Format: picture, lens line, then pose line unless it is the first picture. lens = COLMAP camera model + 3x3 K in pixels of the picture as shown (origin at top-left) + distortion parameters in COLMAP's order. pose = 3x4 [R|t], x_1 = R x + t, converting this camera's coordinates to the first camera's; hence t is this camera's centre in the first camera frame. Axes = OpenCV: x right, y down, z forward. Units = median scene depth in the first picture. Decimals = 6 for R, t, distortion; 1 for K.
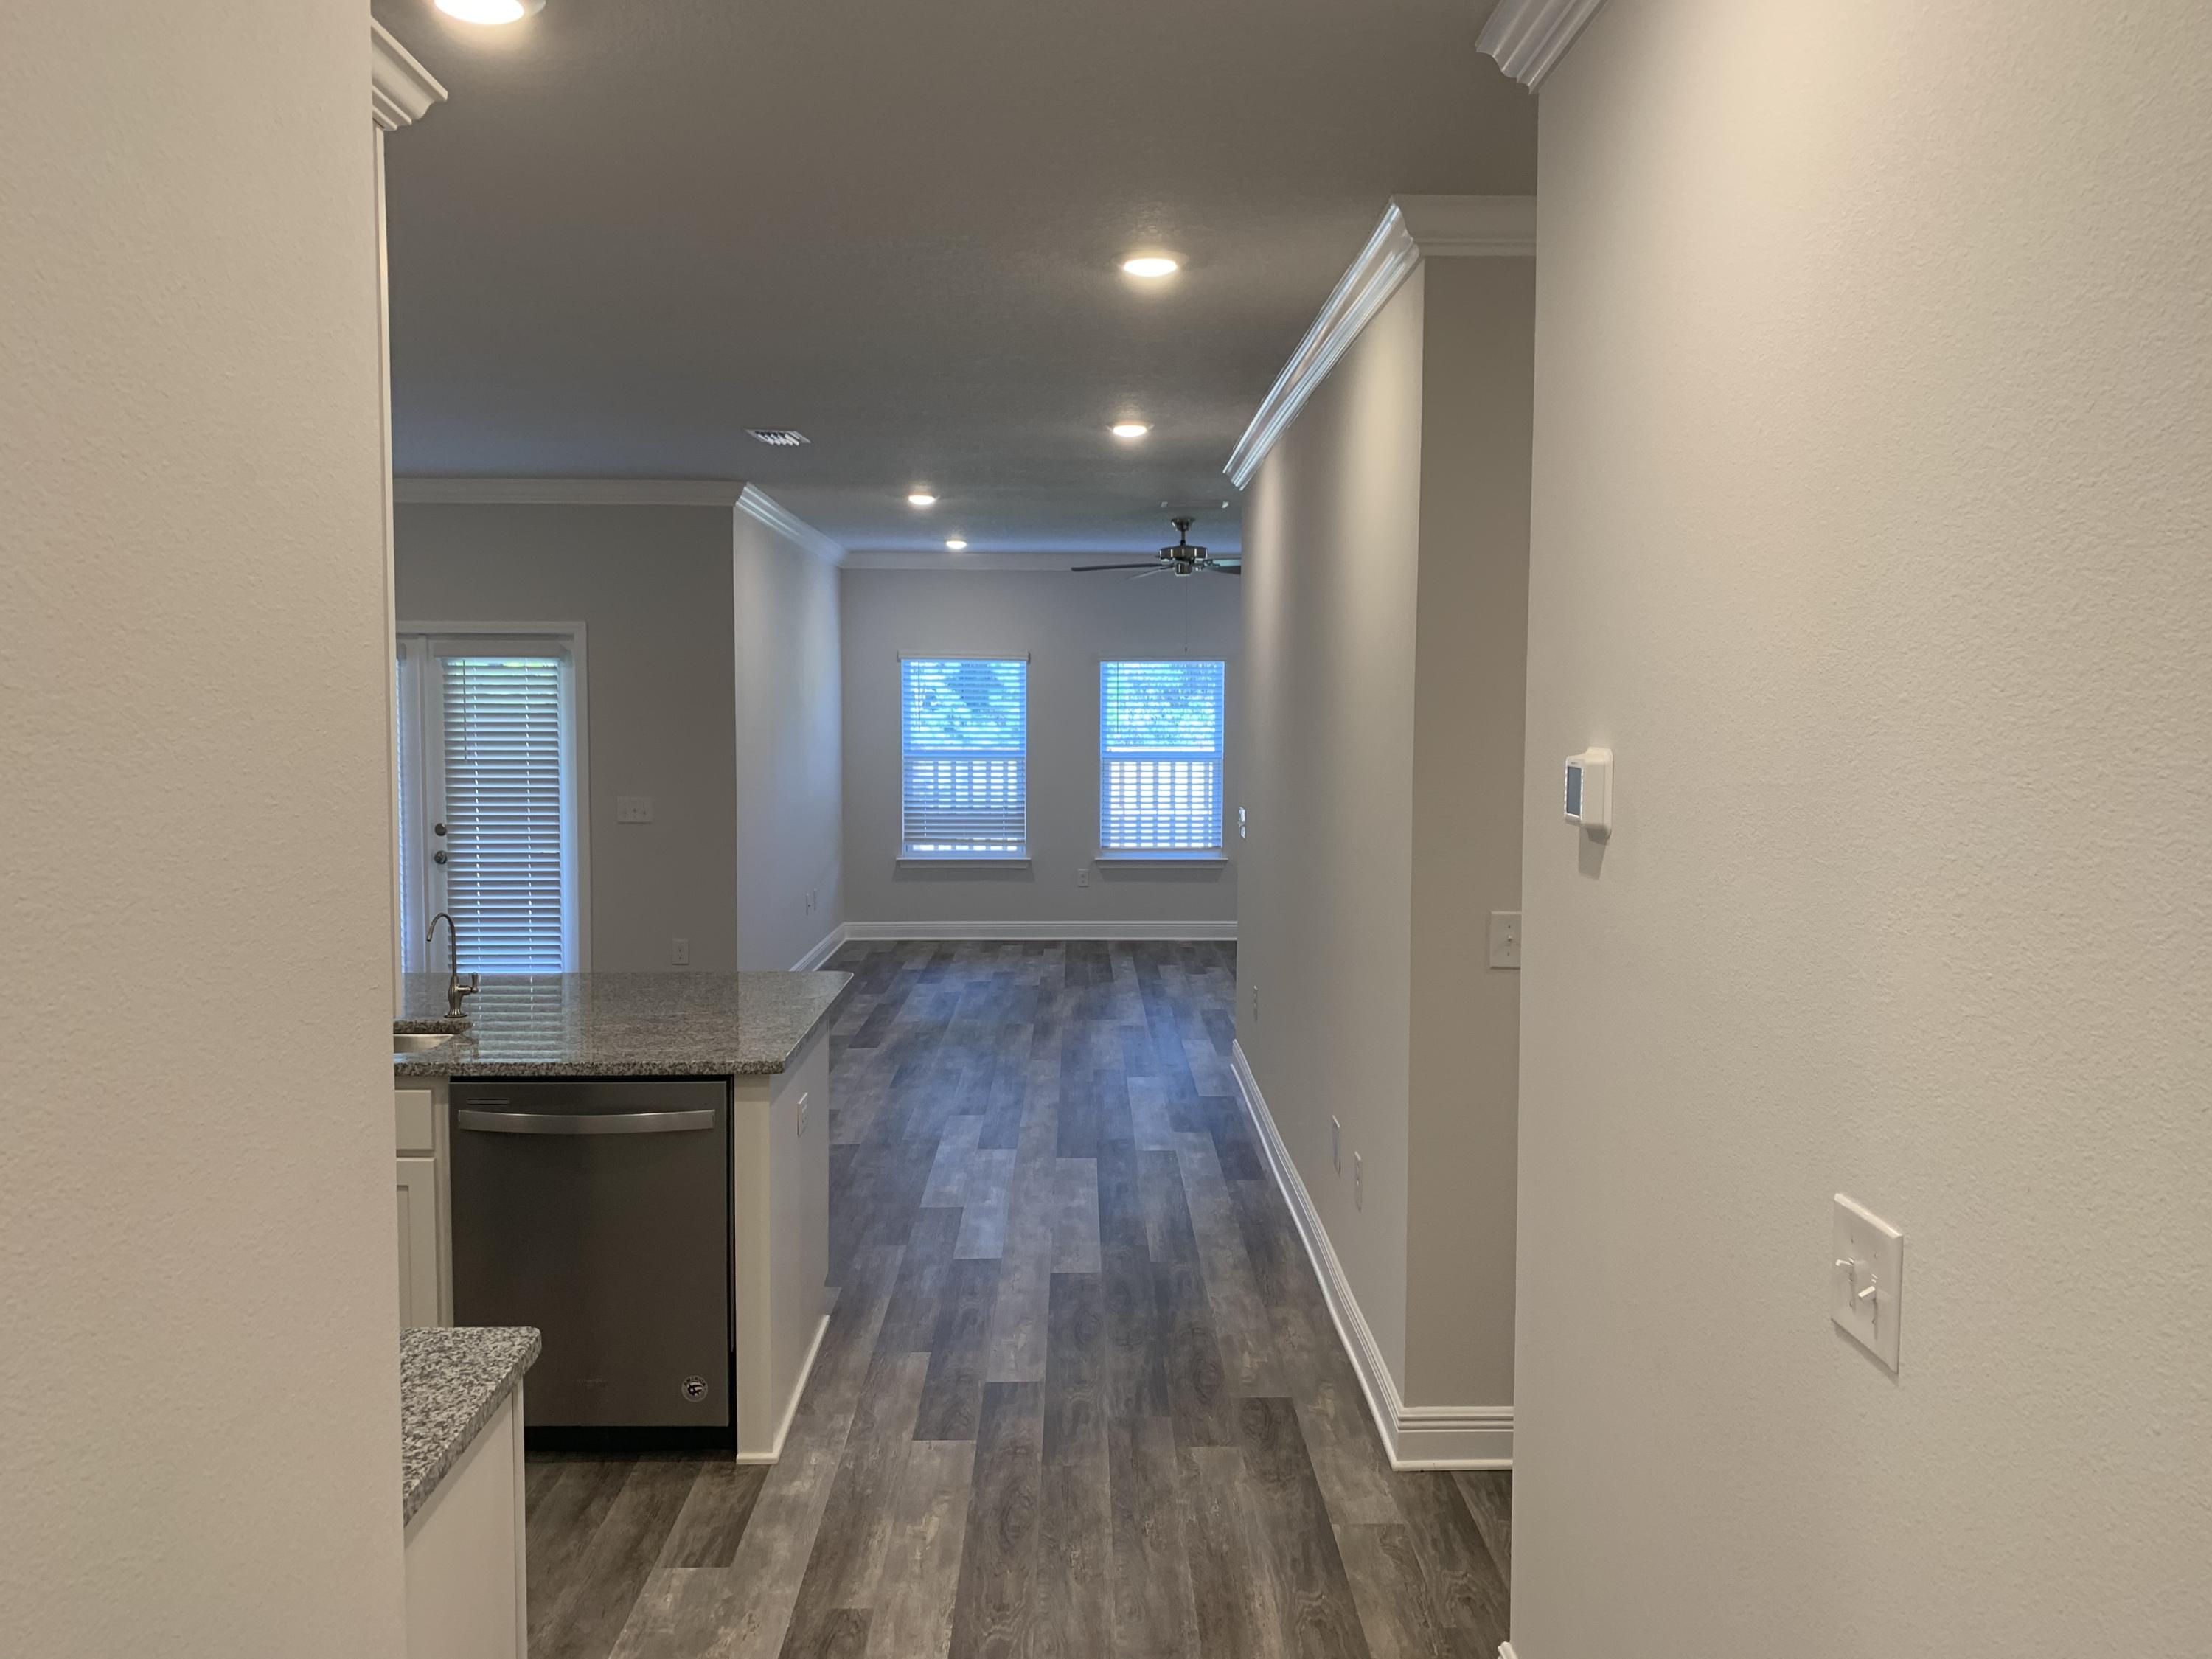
lens RADIAL K [[1692.8, 0, 1103.1], [0, 1692.8, 812.6], [0, 0, 1]] dist [0.014904, -0.011522]
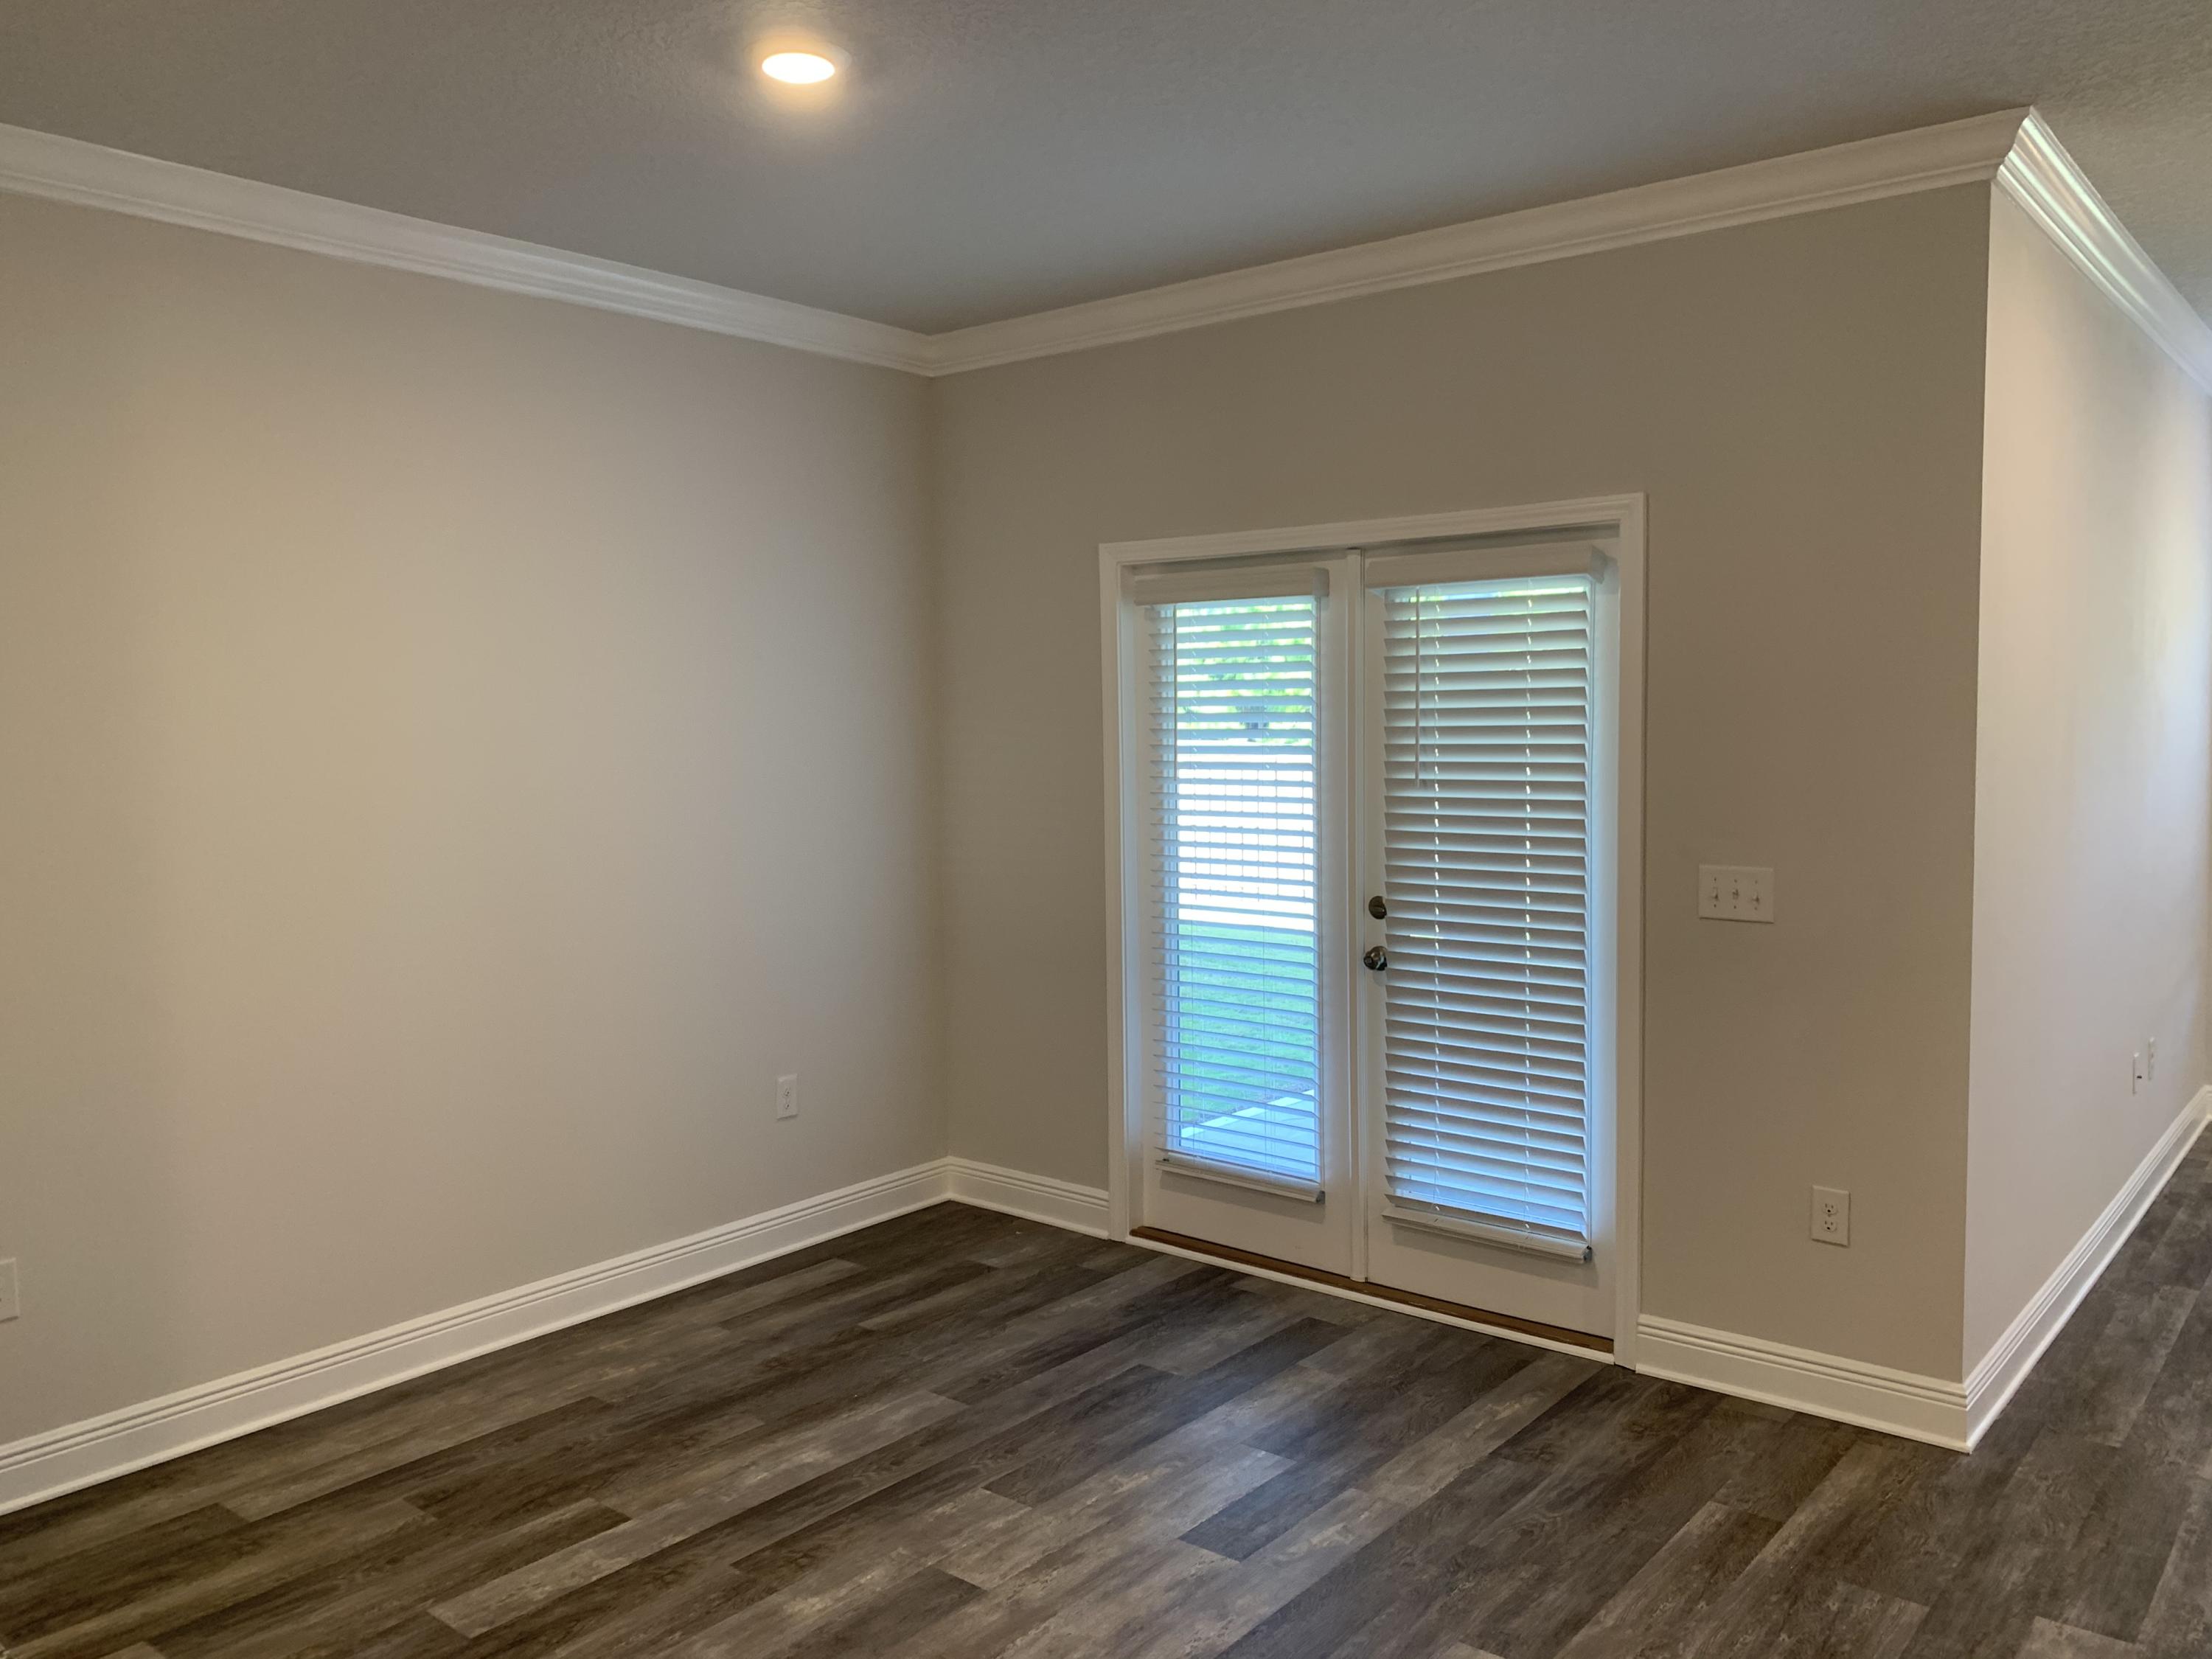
lens RADIAL K [[1692.8, 0, 1109.2], [0, 1692.8, 823.8], [0, 0, 1]] dist [0.014904, -0.011522]
pose [[0.766503, 0.026870, -0.641679, -0.139876], [-0.024189, 0.999623, 0.012965, -0.027665], [0.641785, 0.005584, 0.766864, 0.676031]]
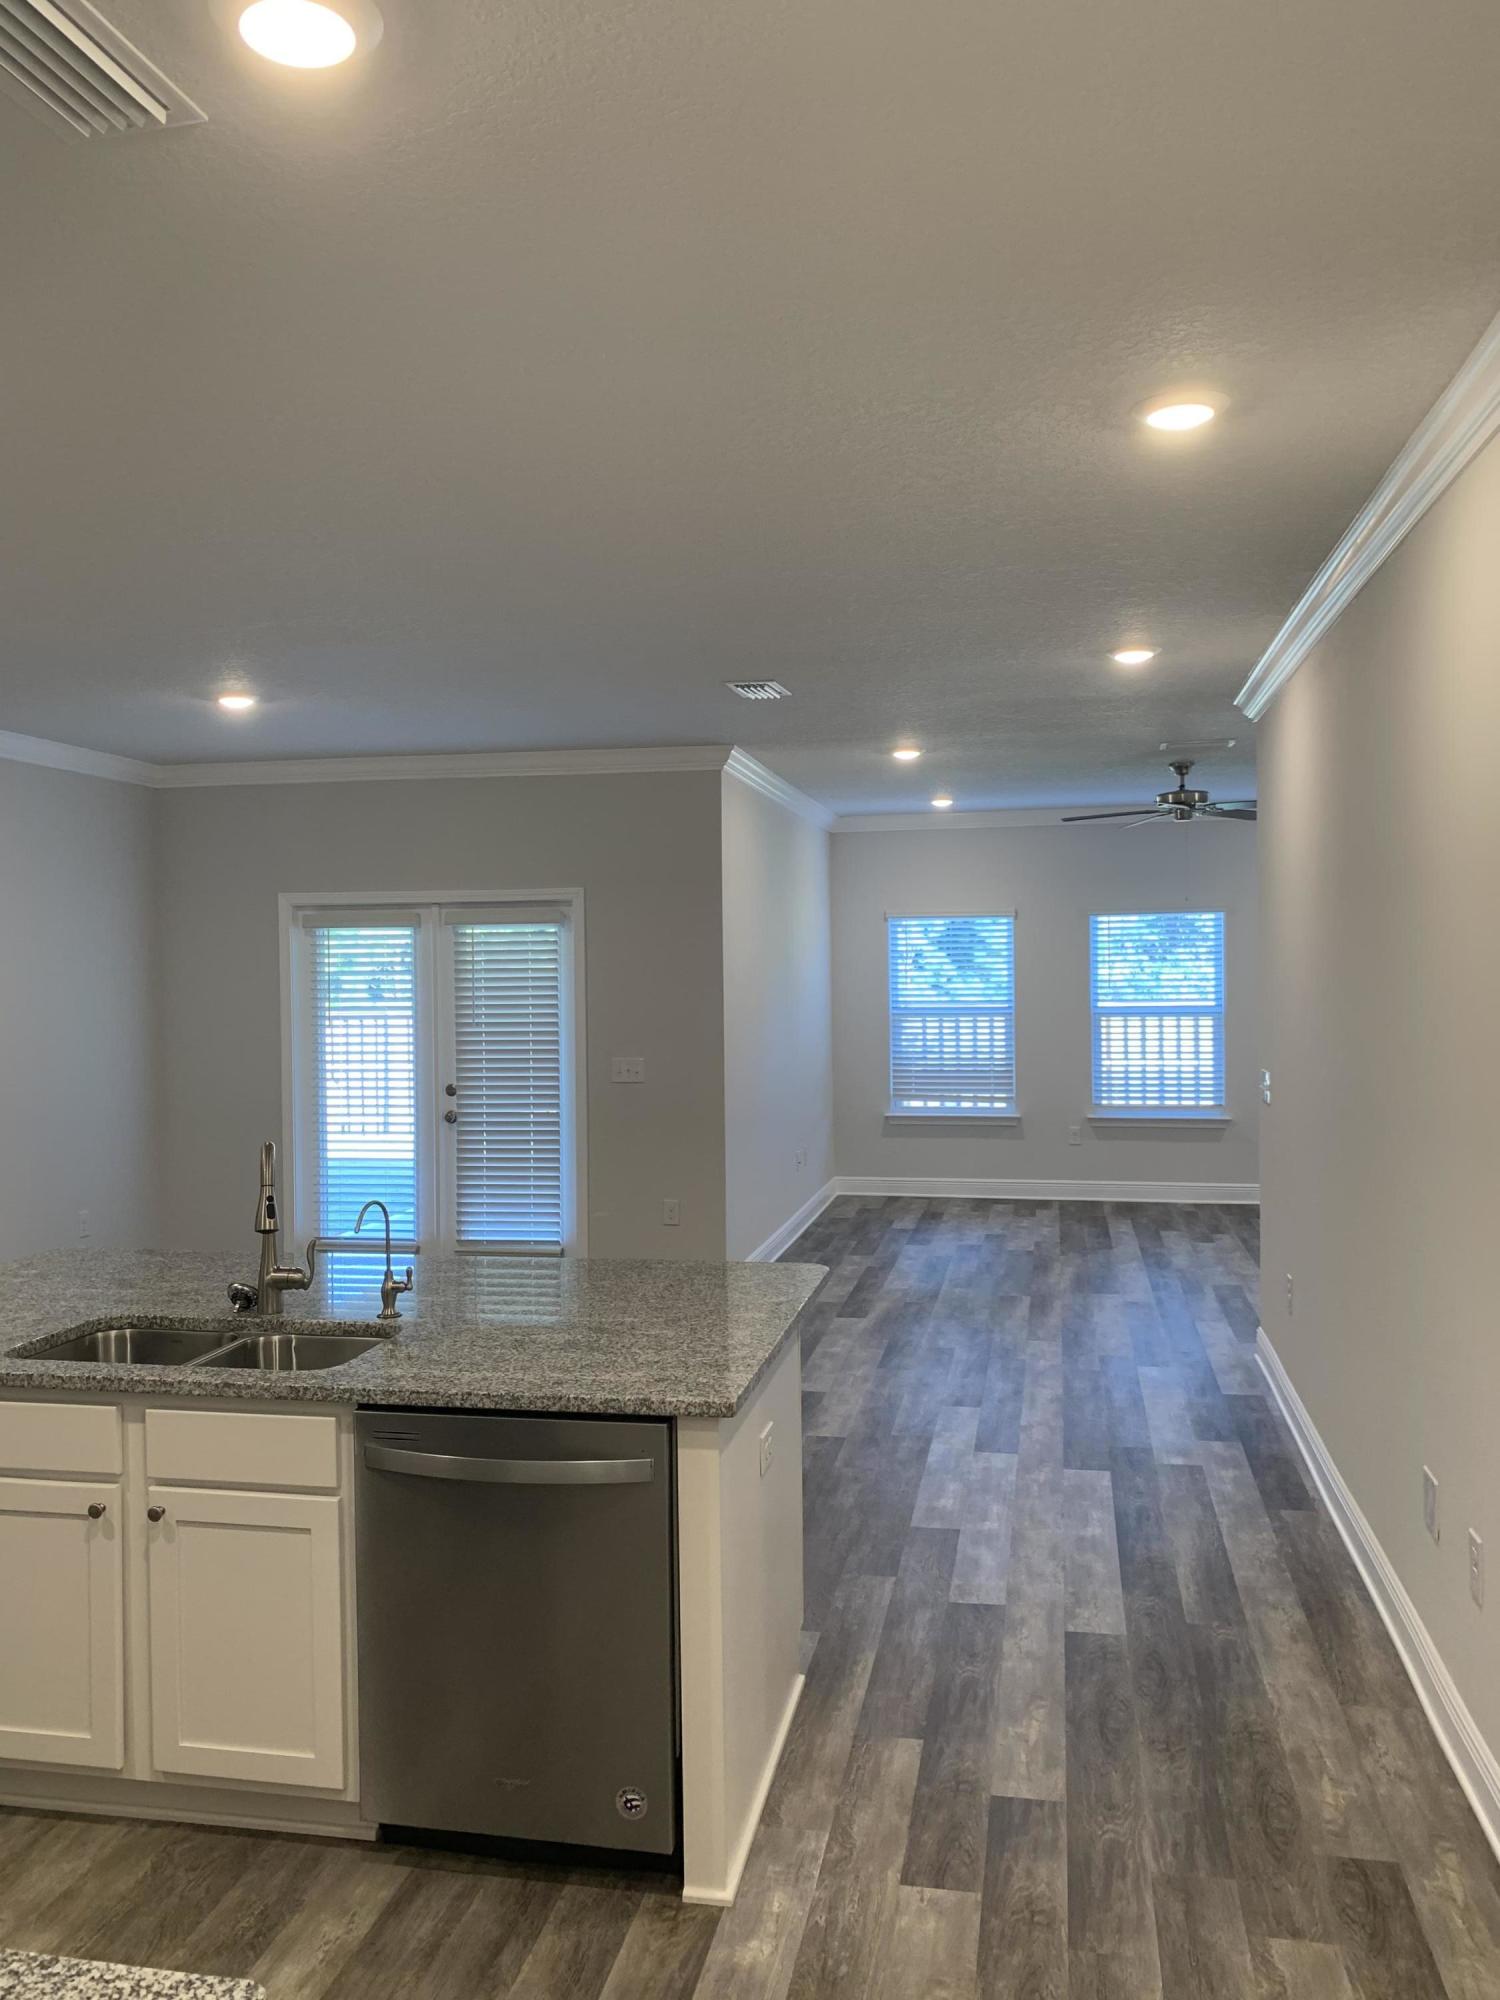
lens RADIAL K [[1530.6, 0, 750.9], [0, 1530.6, 983.5], [0, 0, 1]] dist [0.014904, -0.011522]
pose [[0.977575, -0.014478, -0.210090, -0.012808], [0.003771, 0.998677, -0.051276, -0.007995], [0.210554, 0.049333, 0.976337, 0.143308]]
